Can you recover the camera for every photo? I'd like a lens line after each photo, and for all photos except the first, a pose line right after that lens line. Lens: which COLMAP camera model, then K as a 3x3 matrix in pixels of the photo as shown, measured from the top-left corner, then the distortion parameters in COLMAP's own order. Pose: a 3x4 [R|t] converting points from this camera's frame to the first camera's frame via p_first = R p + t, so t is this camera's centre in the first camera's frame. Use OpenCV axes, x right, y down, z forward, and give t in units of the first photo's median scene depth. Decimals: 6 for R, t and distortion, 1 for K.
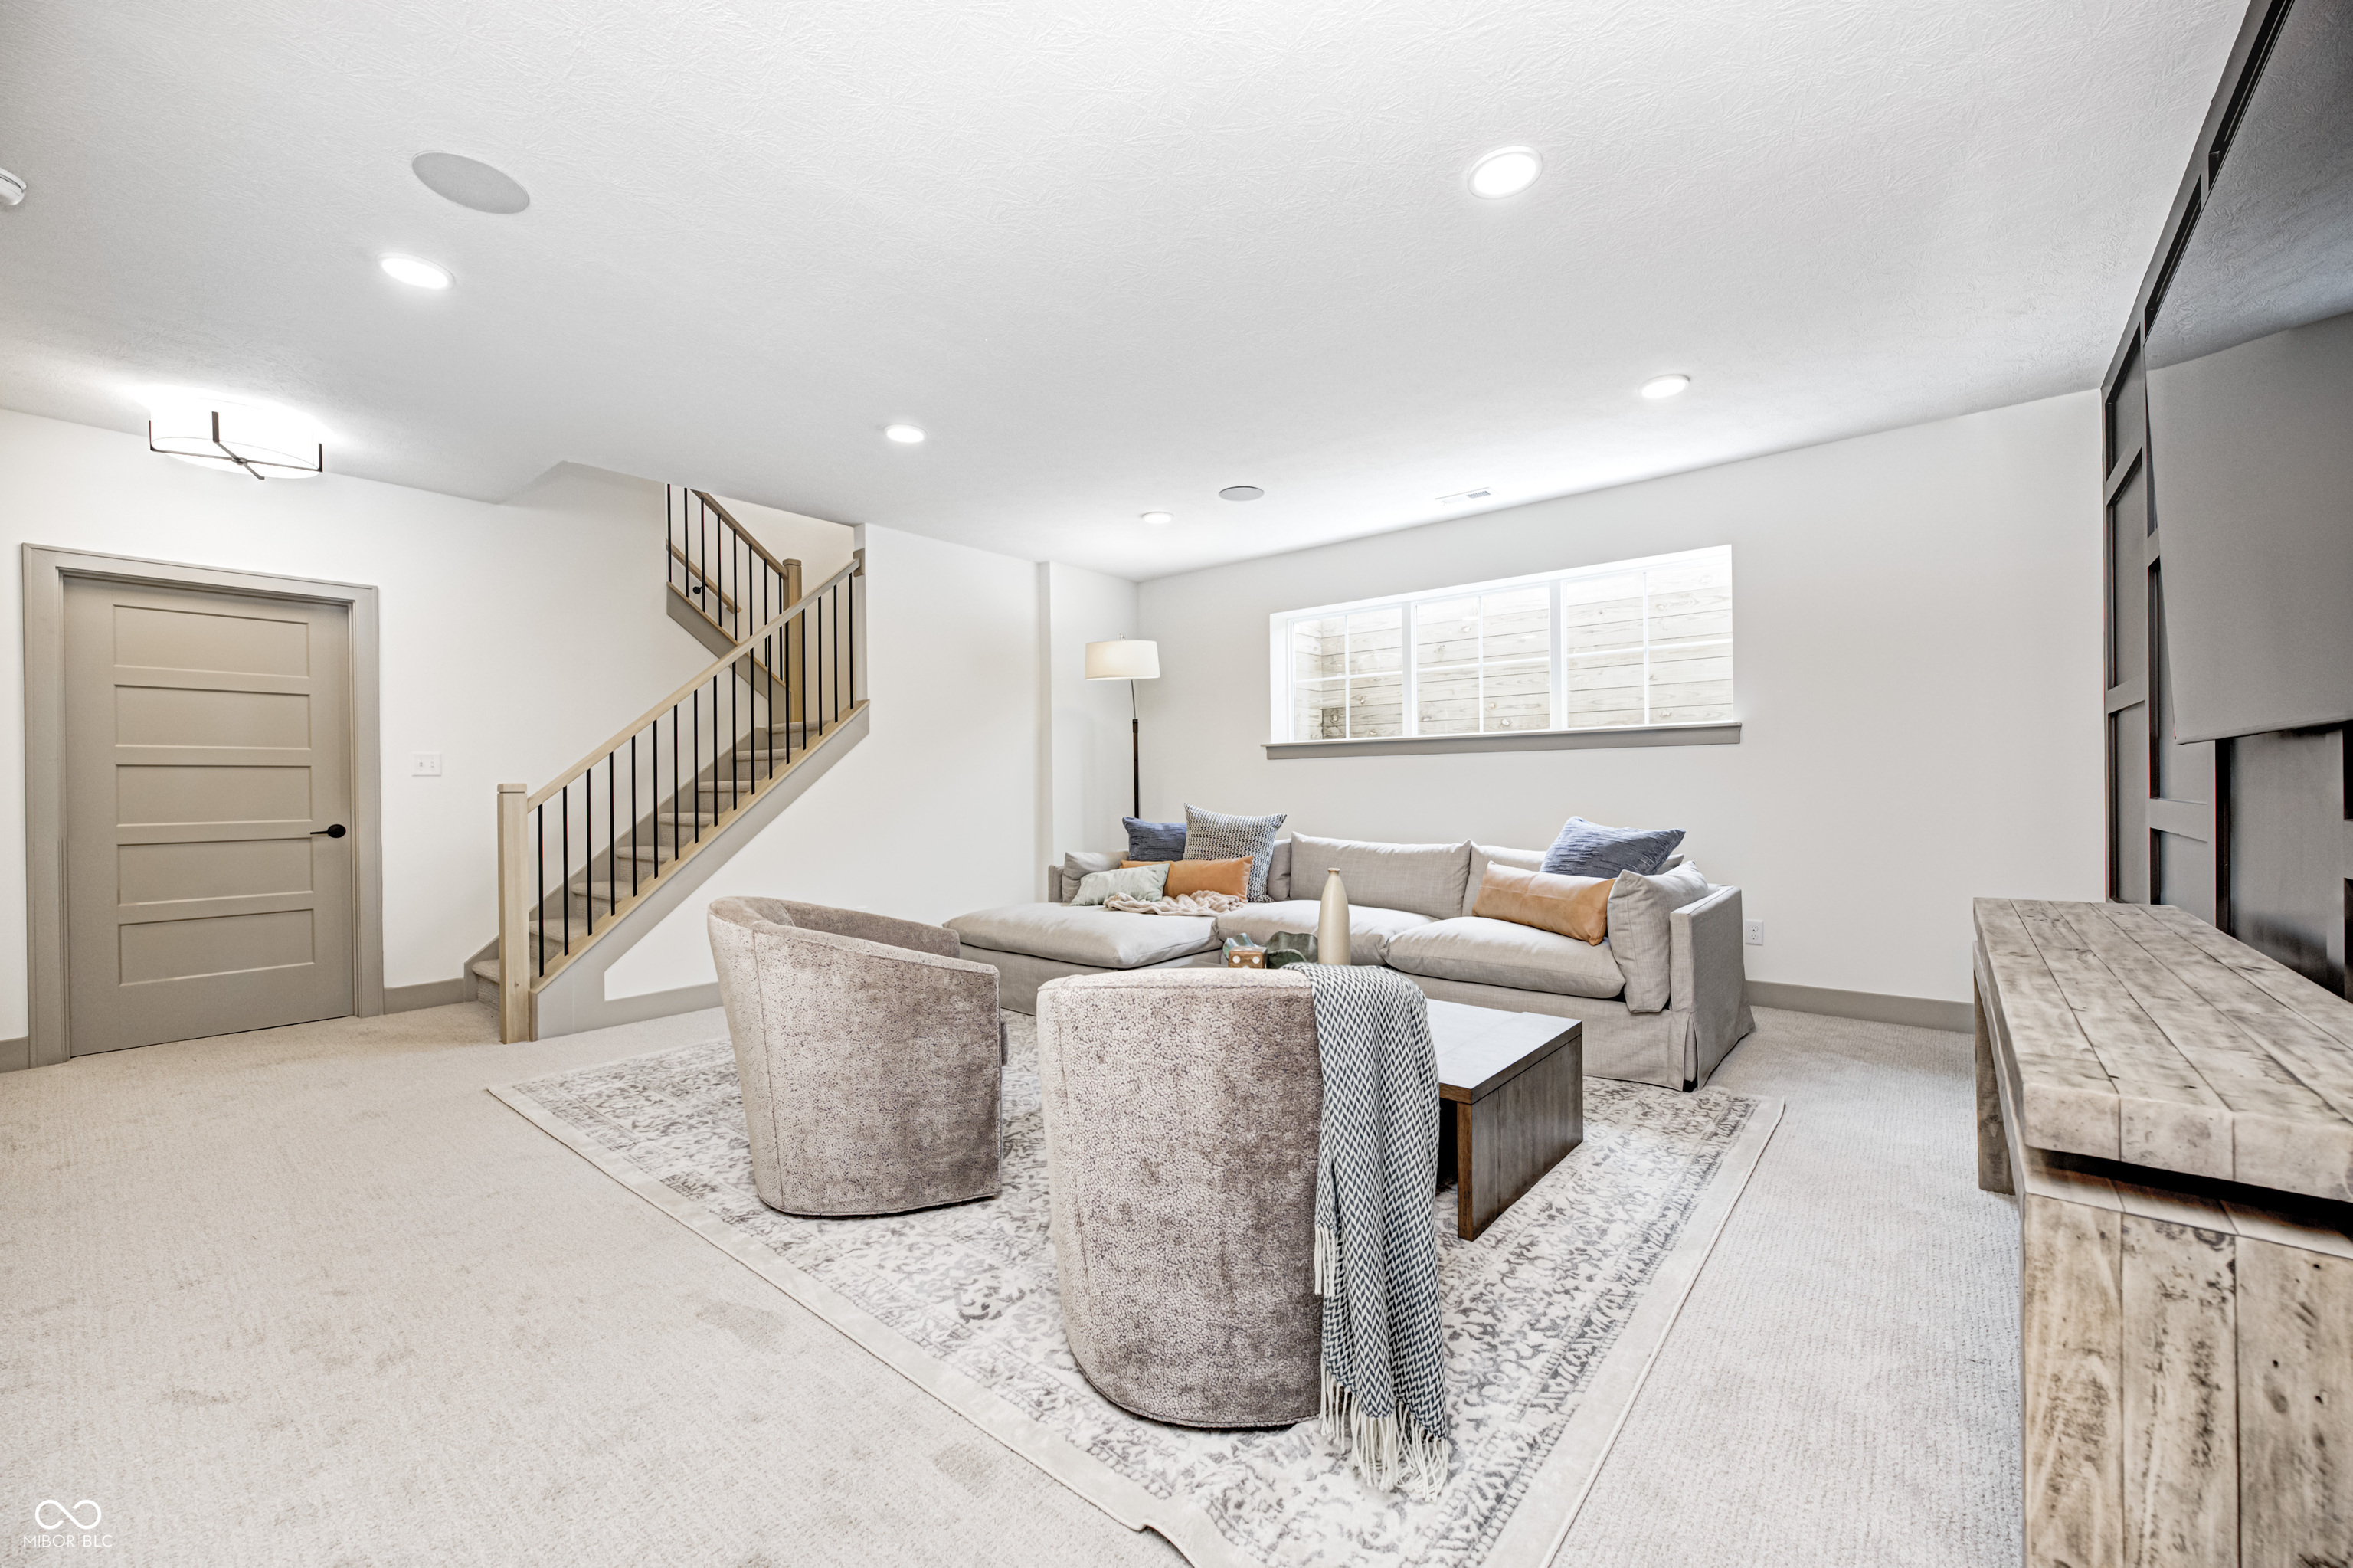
lens RADIAL K [[922.3, 0, 1176.5], [0, 922.3, 784.0], [0, 0, 1]] dist [-0.001891, 0.000309]
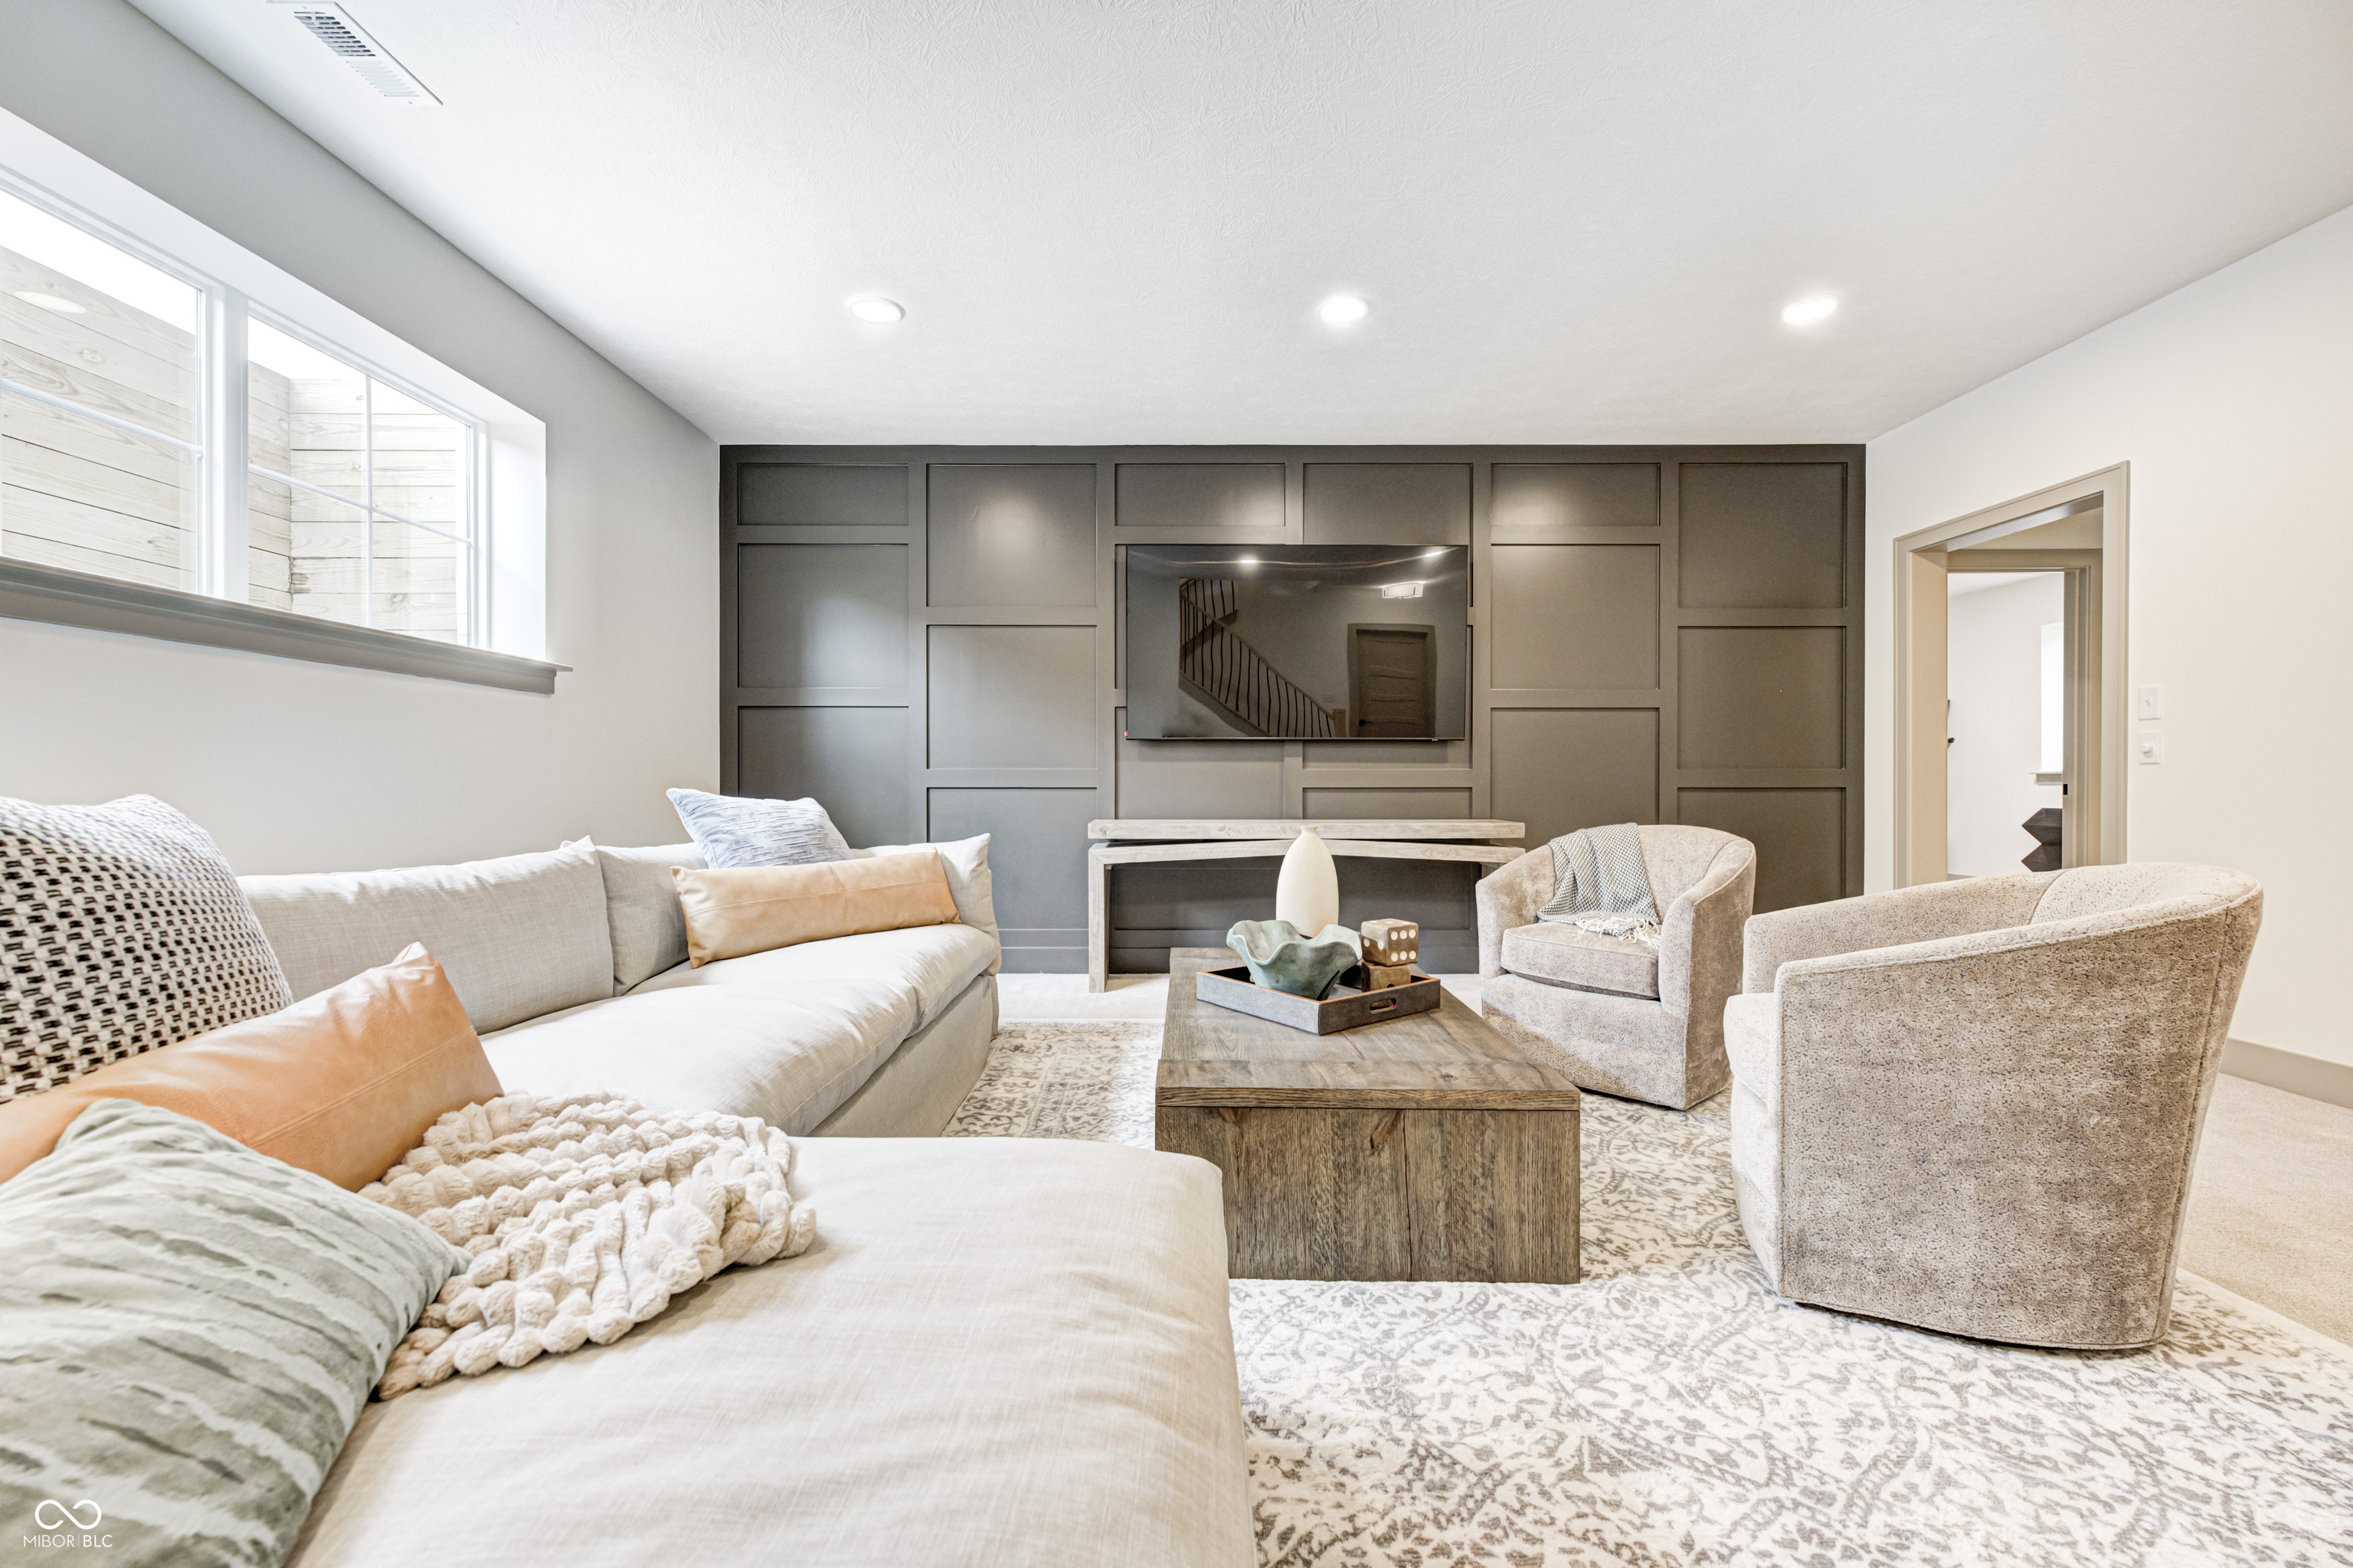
lens RADIAL K [[922.3, 0, 1176.5], [0, 922.3, 784.0], [0, 0, 1]] dist [-0.001891, 0.000309]
pose [[-0.649763, 0.006733, 0.760107, -0.258330], [-0.000764, 0.999954, -0.009511, 0.032263], [-0.760136, -0.006761, -0.649729, 0.986540]]
